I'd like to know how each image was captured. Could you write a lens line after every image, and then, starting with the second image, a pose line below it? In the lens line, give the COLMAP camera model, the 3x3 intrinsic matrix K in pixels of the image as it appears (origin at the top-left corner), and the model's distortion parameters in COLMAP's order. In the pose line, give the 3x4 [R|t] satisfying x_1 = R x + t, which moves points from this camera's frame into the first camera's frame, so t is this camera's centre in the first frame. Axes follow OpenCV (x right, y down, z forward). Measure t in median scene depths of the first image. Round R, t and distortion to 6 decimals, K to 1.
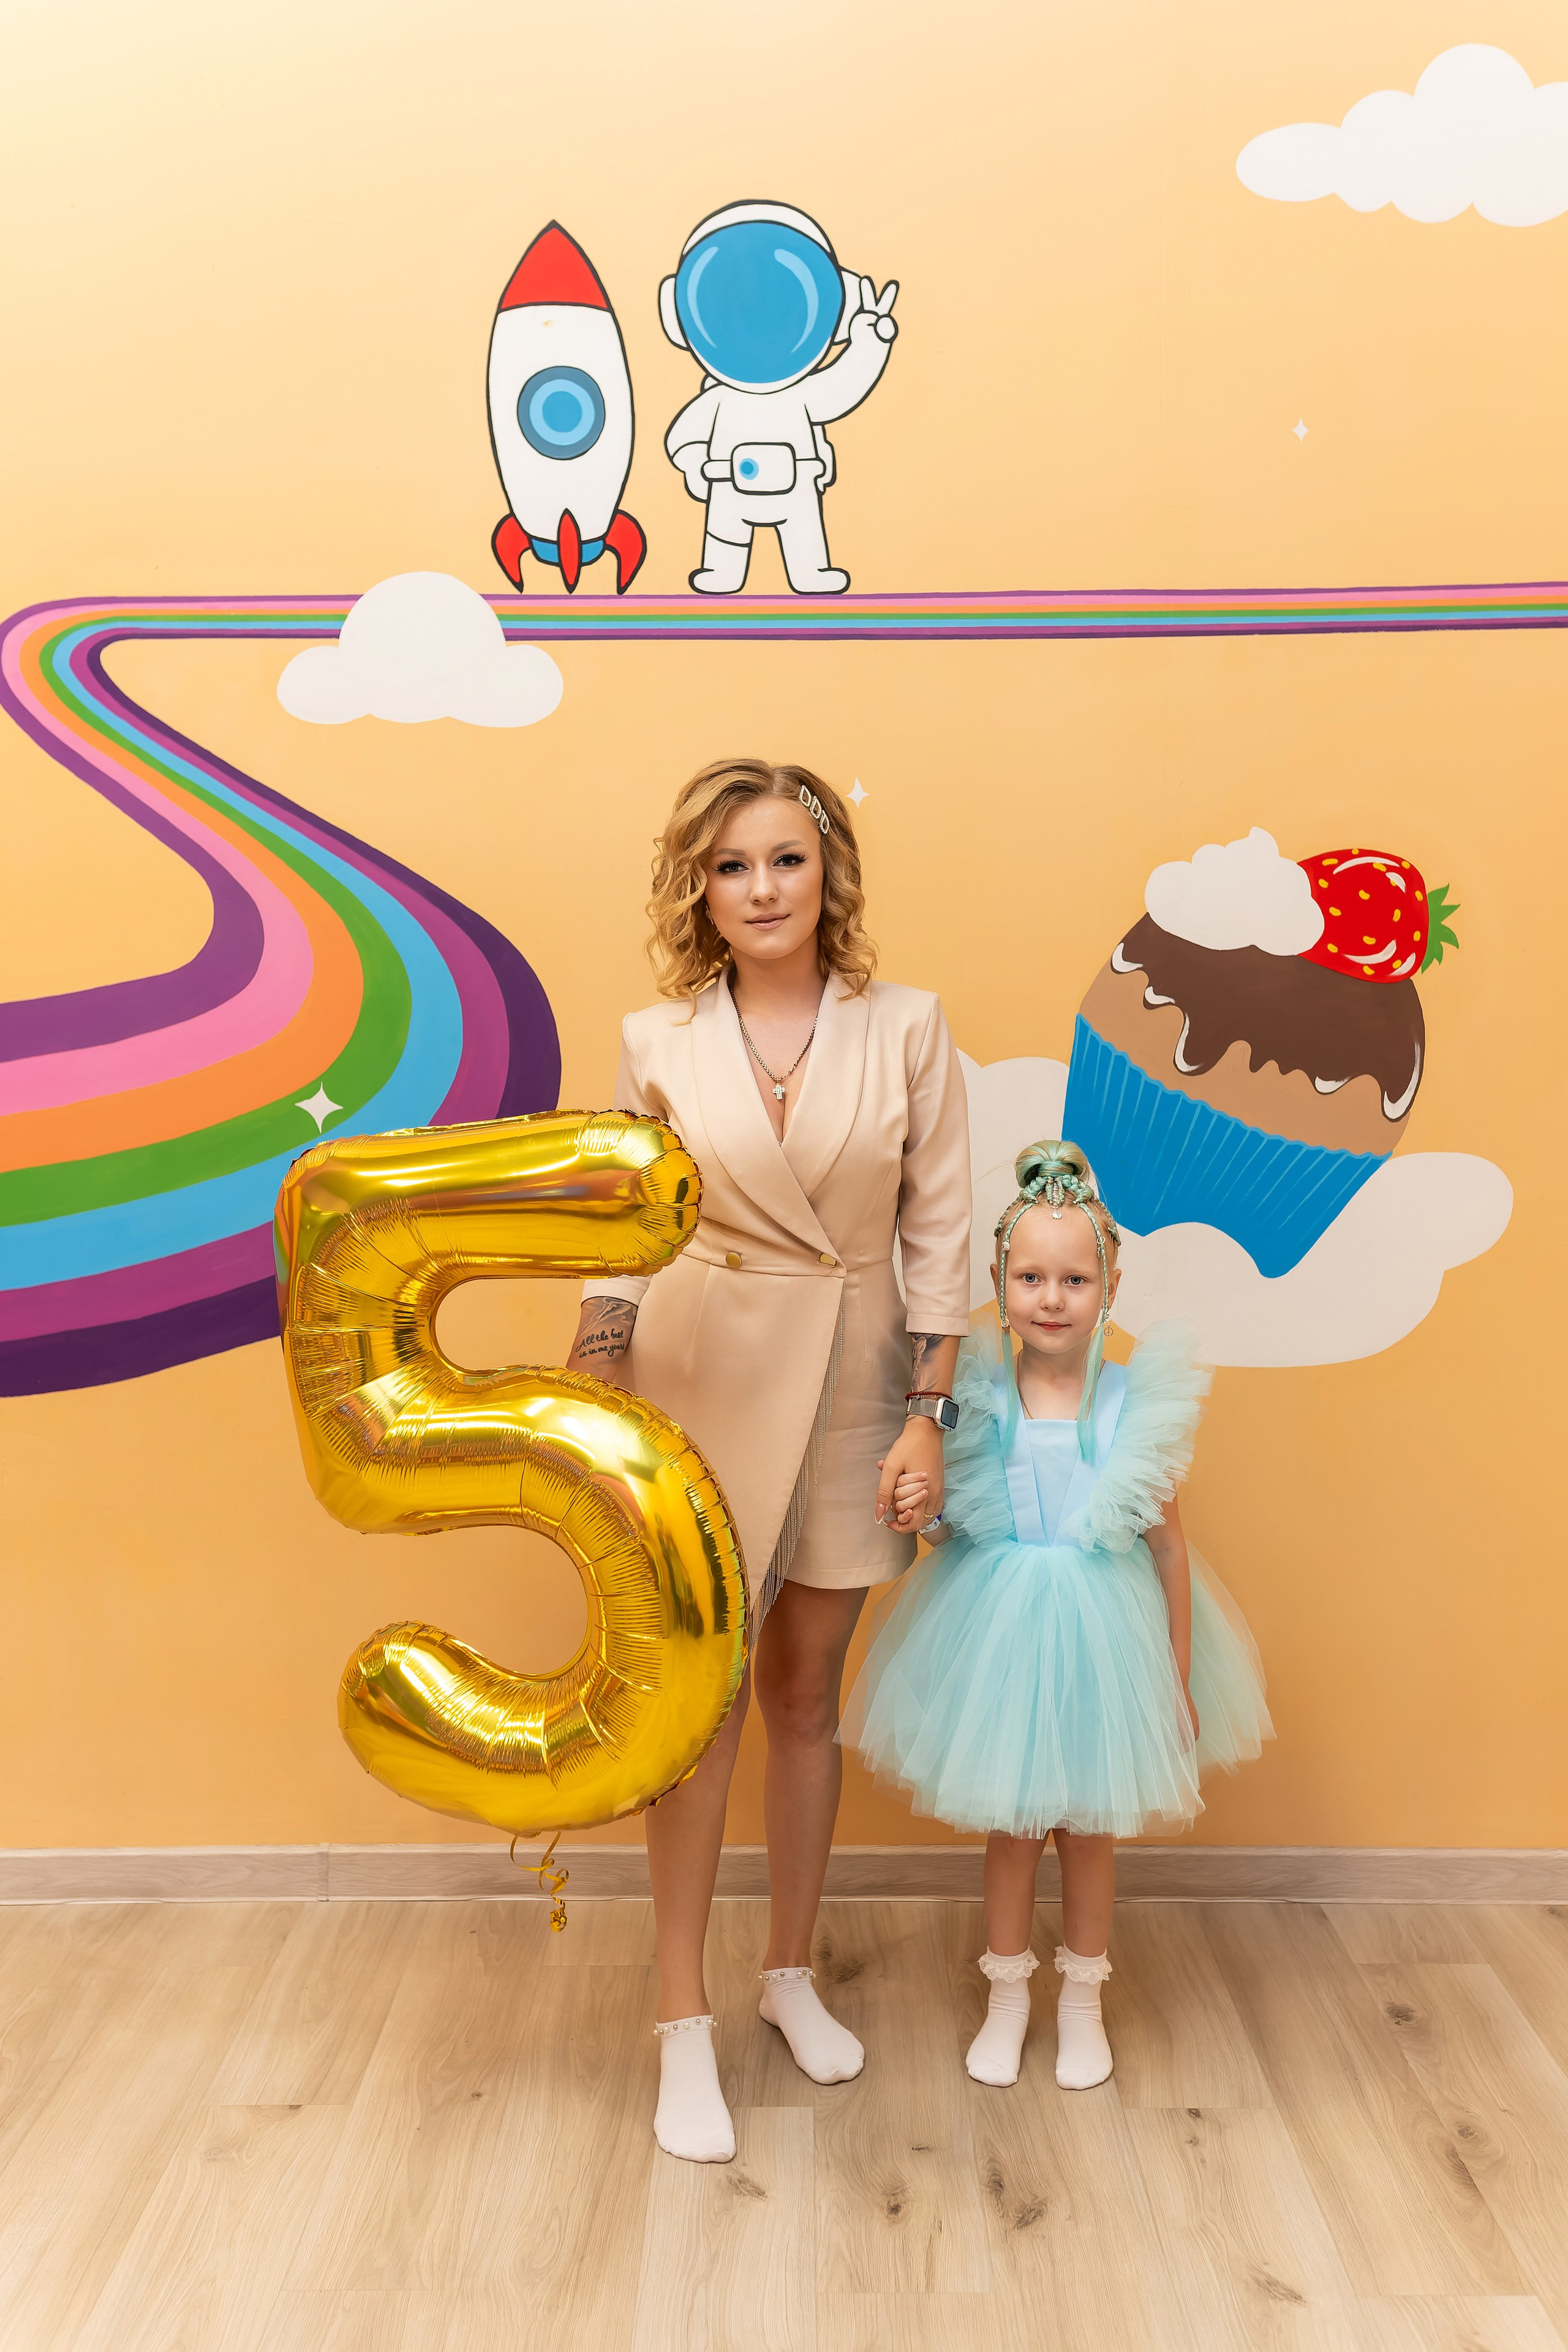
lens RADIAL K [[2345.5, 0, 781.0], [0, 2345.5, 1182.8], [0, 0, 1]] dist [0.075185, -0.090749]
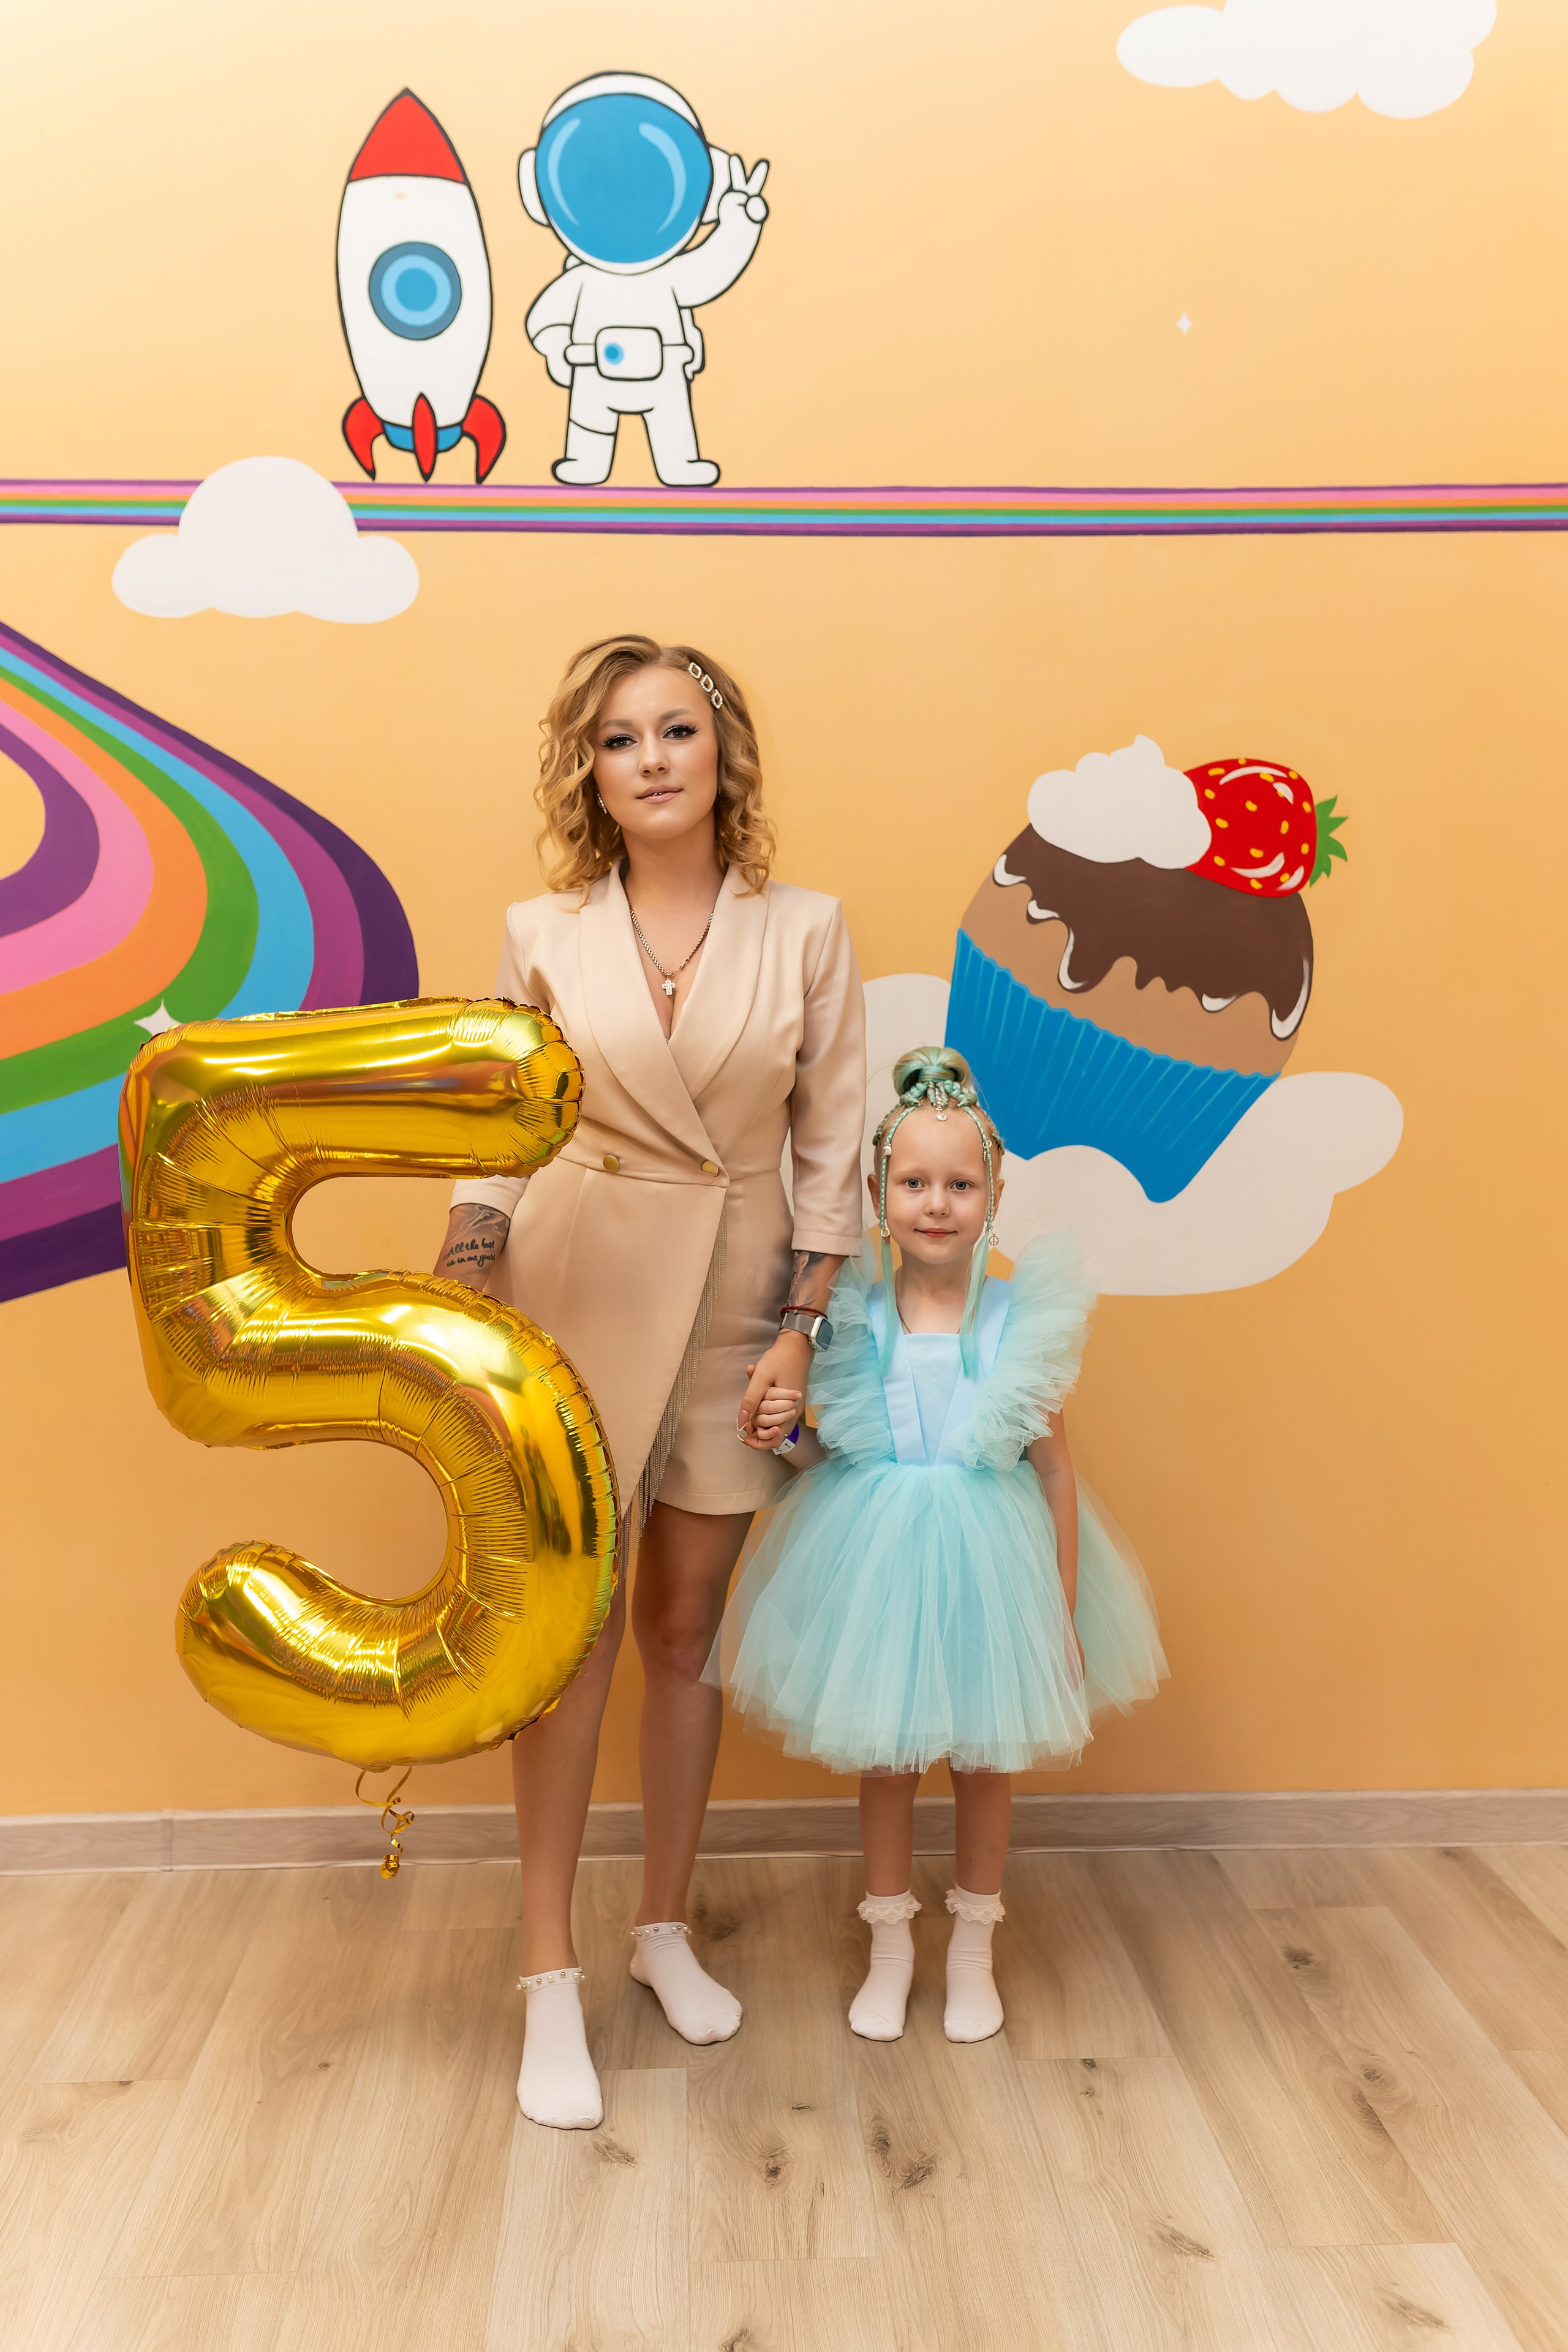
lens RADIAL K [[2268.7, 0, 784.0], [0, 2268.7, 1181.5], [0, 0, 1]] dist [0.082495, -0.107678]
pose [[0.998502, -0.003651, 0.054585, 0.003356], [0.004315, 0.999918, -0.012055, 0.043575], [-0.054536, 0.012272, 0.998436, 0.075467]]
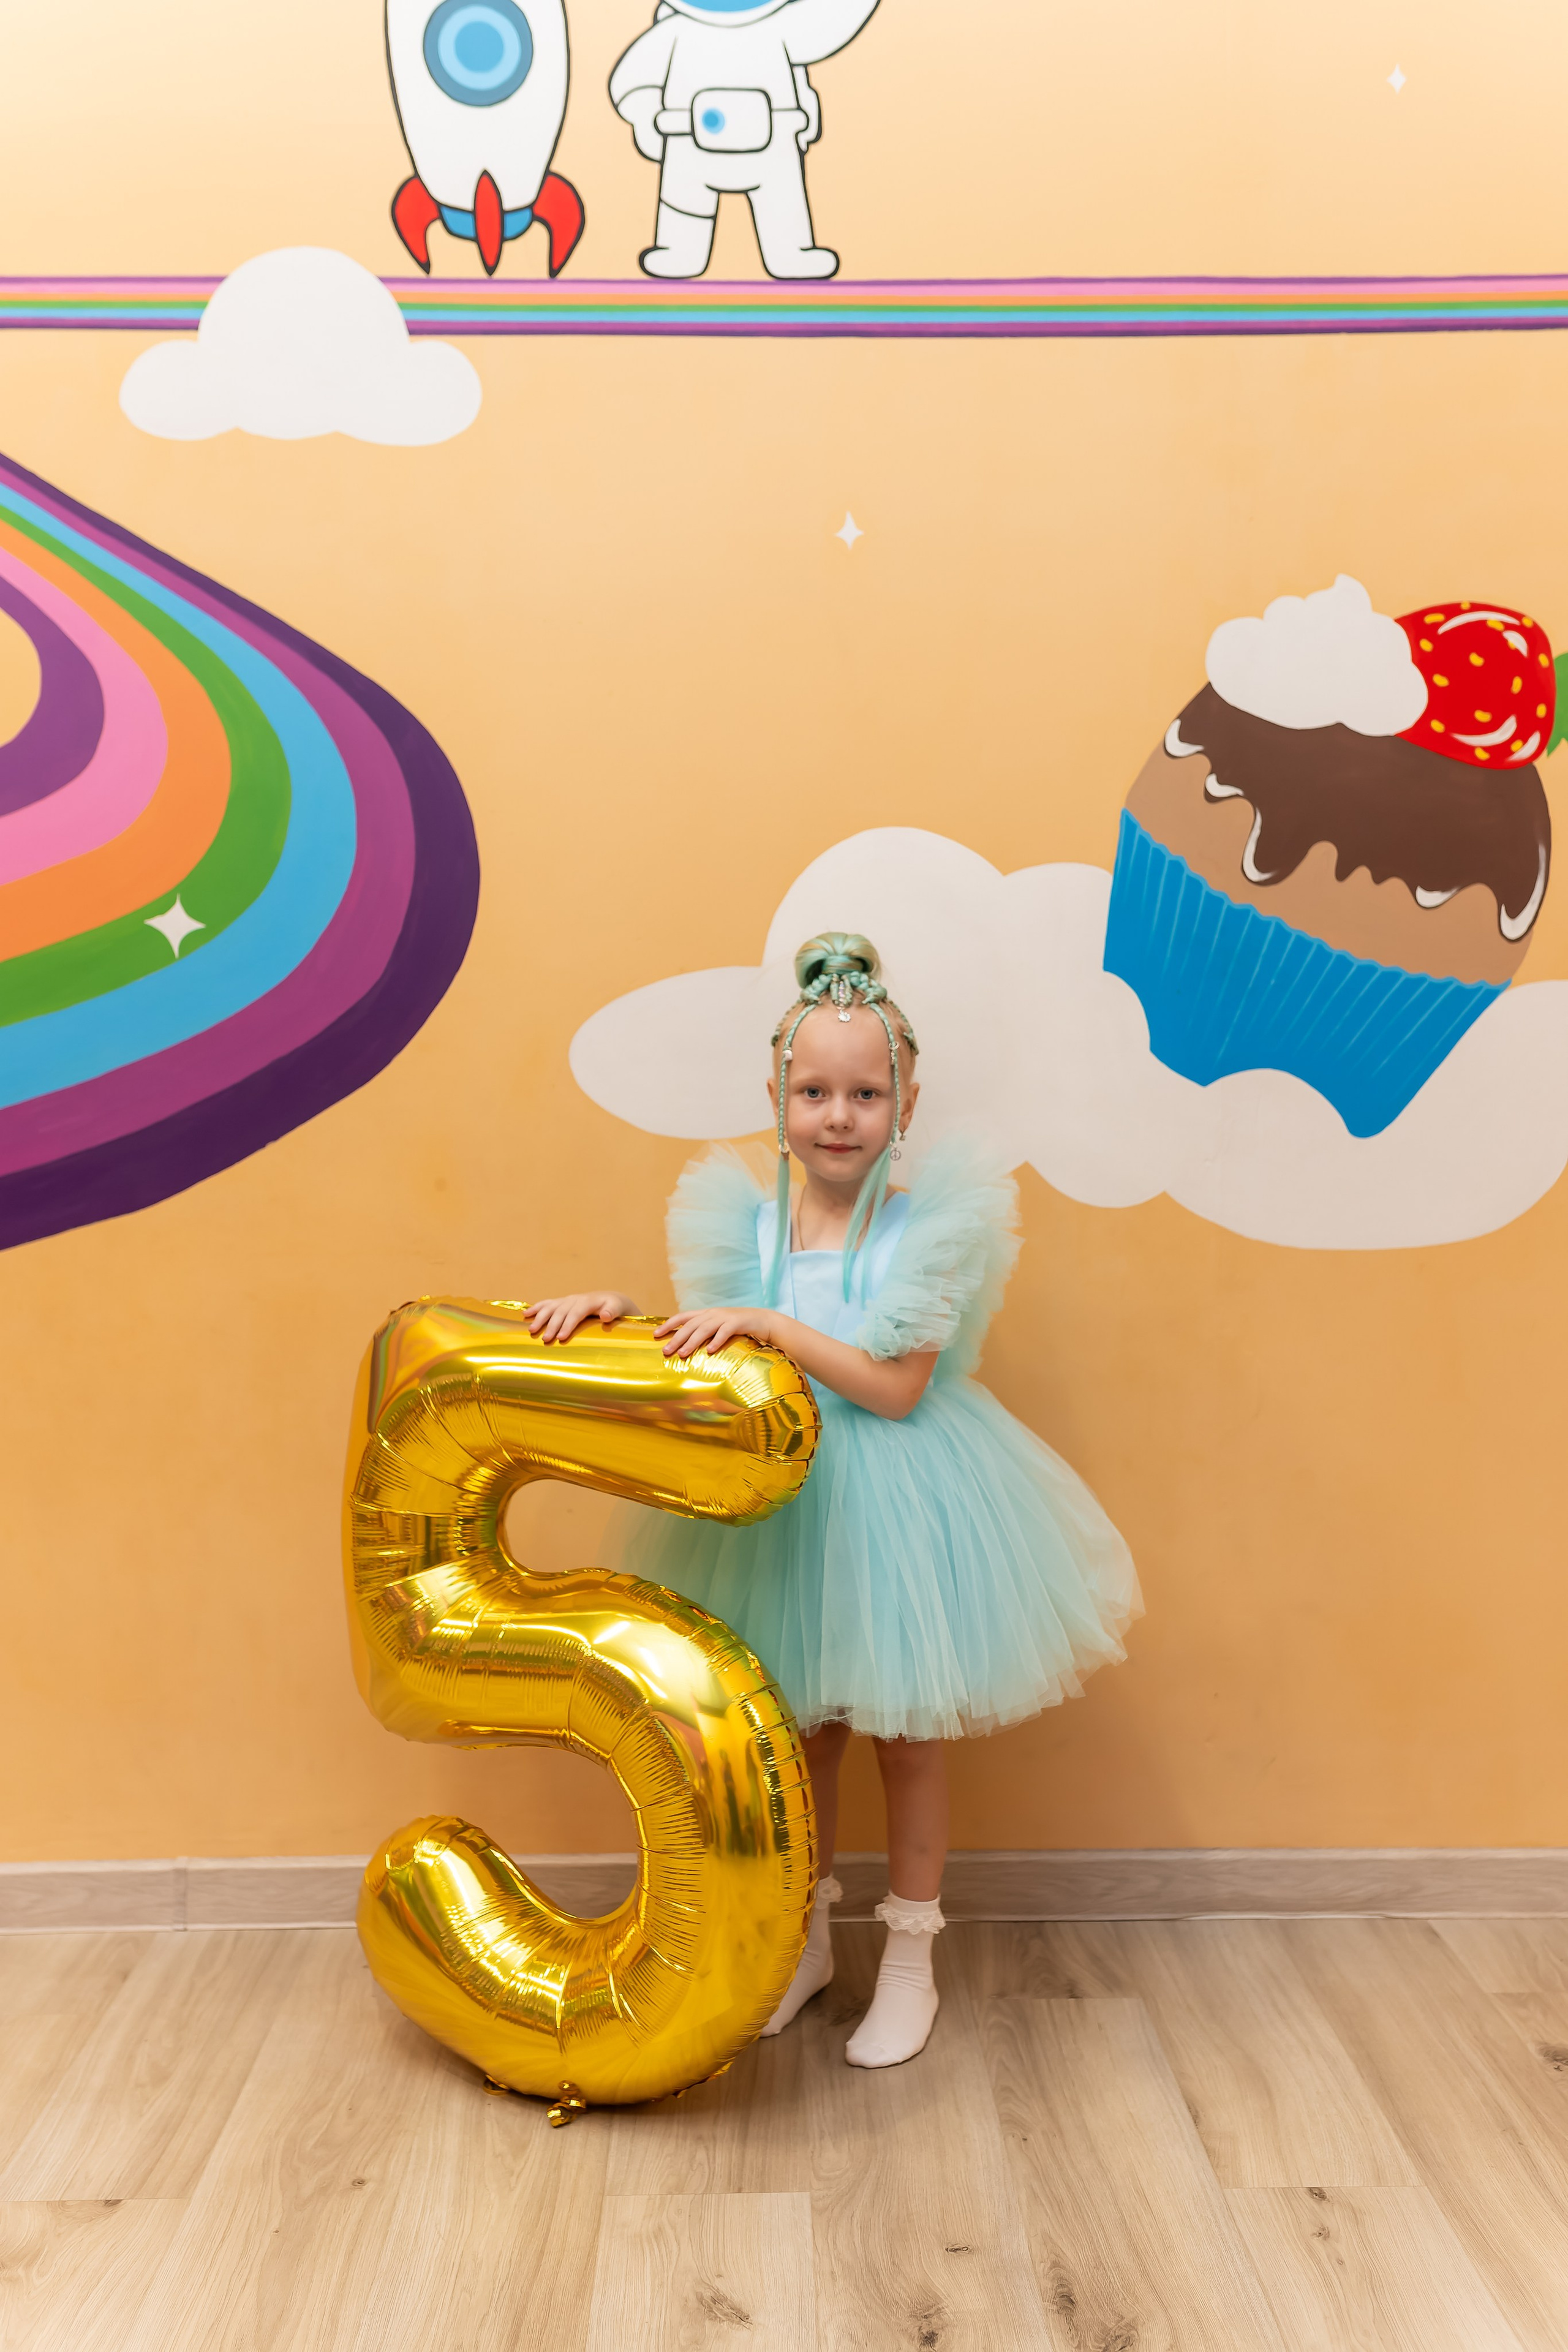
lens RADIAL K [[2268.7, 0, 784.0], [0, 2268.7, 1181.5], [0, 0, 1]] dist [0.082495, -0.107678]
pose [[0.999649, -0.002569, 0.026377, -0.011060], [0.003317, 0.999593, -0.028339, 0.079057], [-0.026293, 0.028416, 0.999250, 0.229918]]
